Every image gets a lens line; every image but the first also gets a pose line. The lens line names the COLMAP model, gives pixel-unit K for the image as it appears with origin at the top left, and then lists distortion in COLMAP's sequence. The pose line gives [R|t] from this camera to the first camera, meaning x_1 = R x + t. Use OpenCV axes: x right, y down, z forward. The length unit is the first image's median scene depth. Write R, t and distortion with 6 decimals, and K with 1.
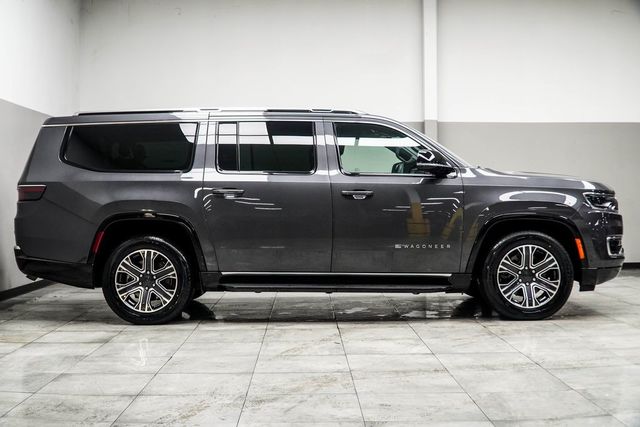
lens RADIAL K [[740.7, 0, 319.5], [0, 740.7, 211.8], [0, 0, 1]] dist [-0.025038, 0.000000]
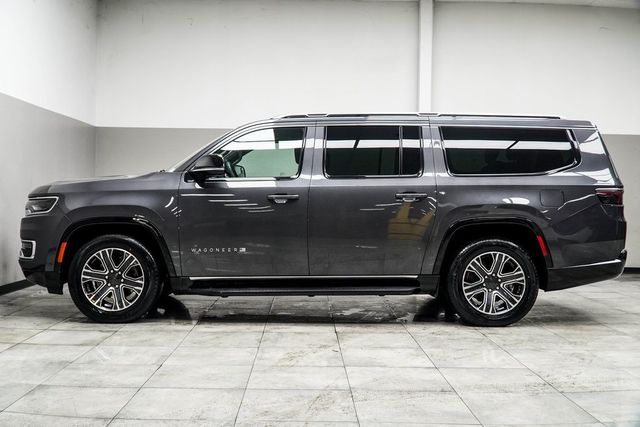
lens RADIAL K [[635.1, 0, 322.0], [0, 635.1, 214.5], [0, 0, 1]] dist [-0.001800, 0.000000]
pose [[0.999732, 0.022086, 0.007004, -0.003644], [-0.022137, 0.999728, 0.007372, -0.007811], [-0.006839, -0.007525, 0.999948, 0.180379]]
